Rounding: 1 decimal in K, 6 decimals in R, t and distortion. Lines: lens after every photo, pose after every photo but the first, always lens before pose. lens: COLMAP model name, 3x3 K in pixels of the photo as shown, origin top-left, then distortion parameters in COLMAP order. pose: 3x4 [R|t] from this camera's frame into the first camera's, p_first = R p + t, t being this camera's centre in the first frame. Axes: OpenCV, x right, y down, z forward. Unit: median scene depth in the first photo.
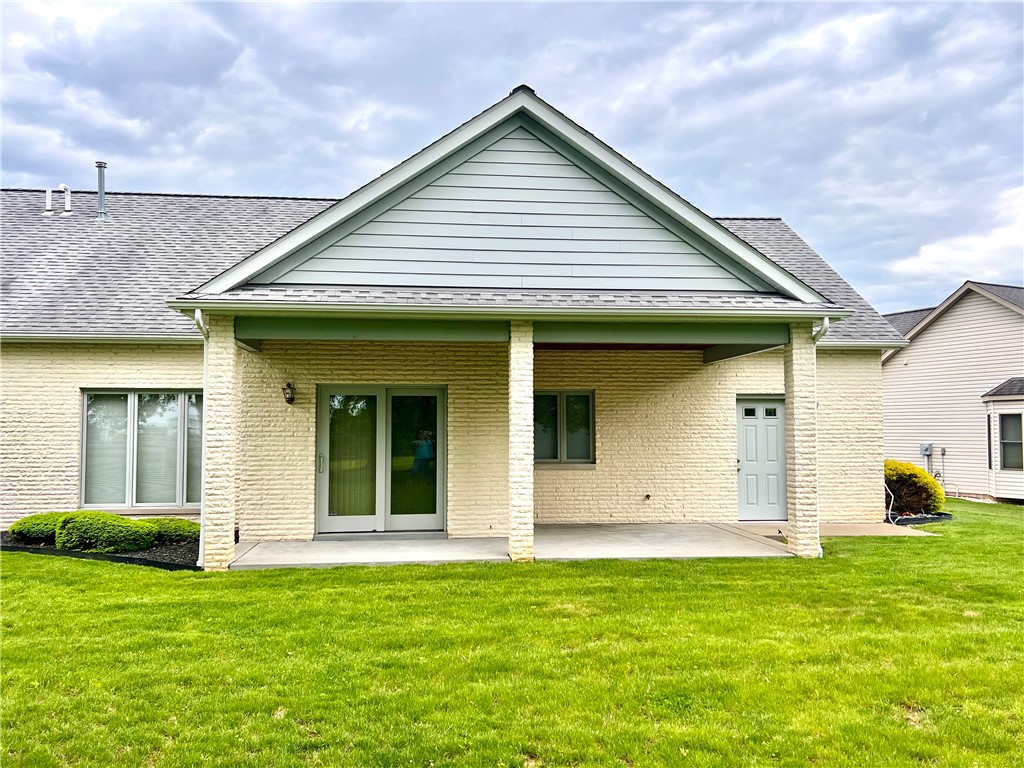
lens RADIAL K [[846.7, 0, 512.0], [0, 846.7, 384.0], [0, 0, 1]] dist [0.007641, -0.002259]
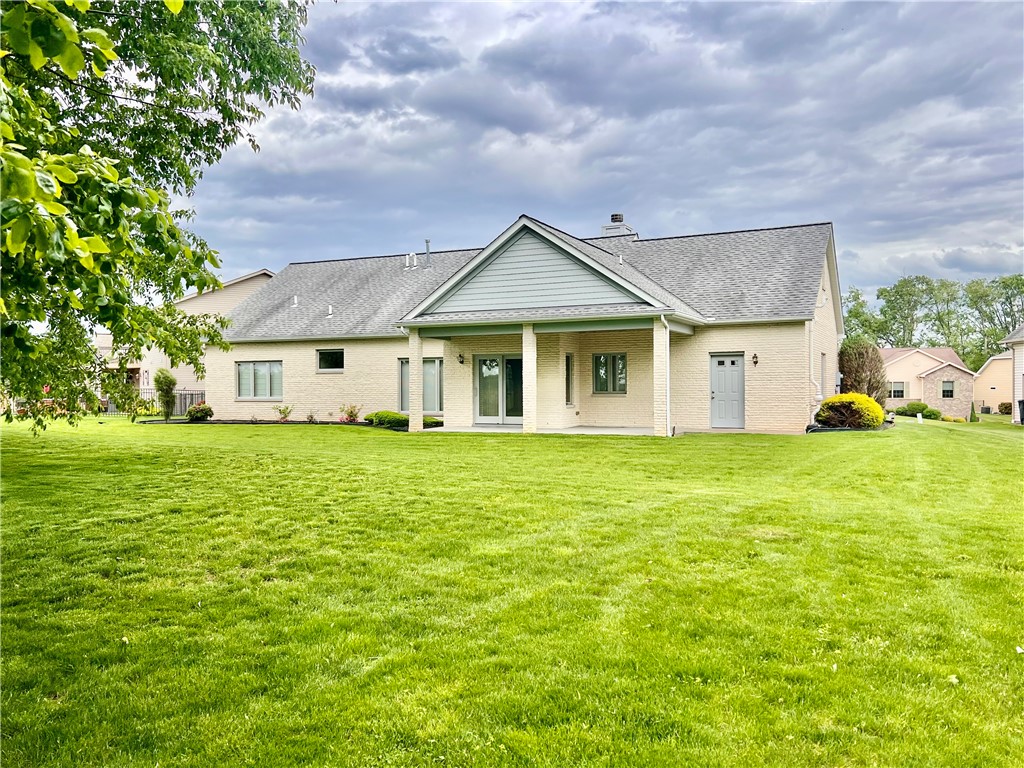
lens RADIAL K [[825.5, 0, 512.0], [0, 825.5, 384.0], [0, 0, 1]] dist [-0.002569, -0.000428]
pose [[0.845058, -0.006135, -0.534640, 0.958860], [0.034514, 0.998475, 0.043096, -0.011341], [0.533560, -0.054871, 0.843981, -0.700495]]
